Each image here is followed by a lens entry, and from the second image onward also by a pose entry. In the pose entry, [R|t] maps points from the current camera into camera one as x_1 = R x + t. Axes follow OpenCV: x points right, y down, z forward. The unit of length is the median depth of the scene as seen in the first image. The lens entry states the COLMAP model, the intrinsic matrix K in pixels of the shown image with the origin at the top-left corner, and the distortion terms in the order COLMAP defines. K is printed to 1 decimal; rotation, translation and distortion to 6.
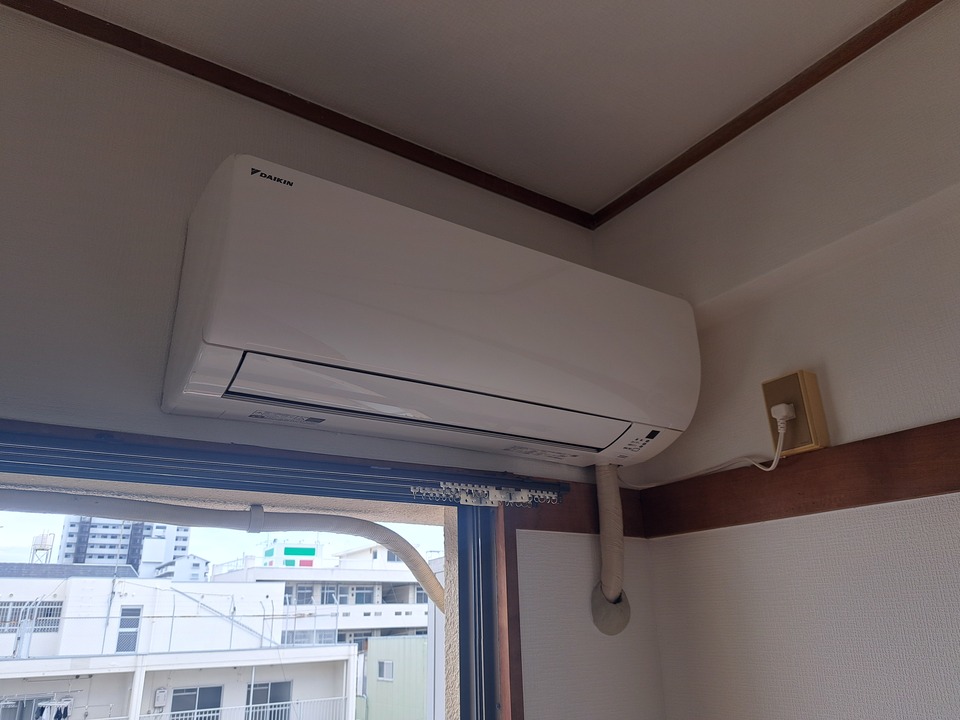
lens RADIAL K [[679.1, 0, 482.2], [0, 679.1, 367.2], [0, 0, 1]] dist [0.001665, -0.004659]
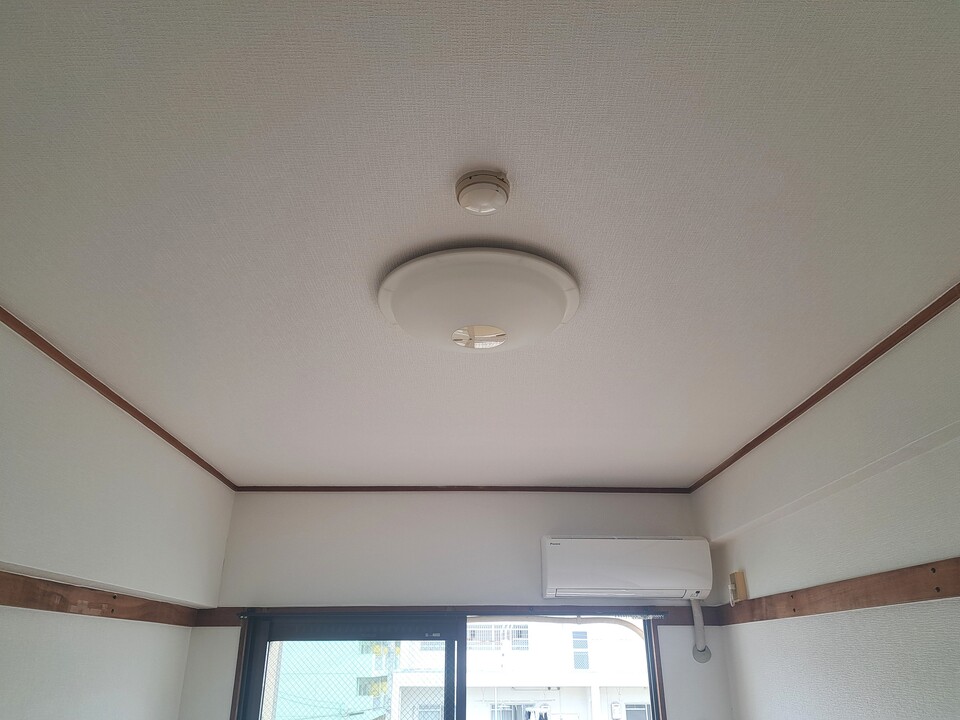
lens RADIAL K [[679.1, 0, 479.3], [0, 679.1, 355.9], [0, 0, 1]] dist [0.001665, -0.004659]
pose [[0.828241, -0.198374, -0.524085, 1.457135], [0.175483, 0.980020, -0.093626, -0.944765], [0.532187, -0.014424, 0.846504, -2.328565]]
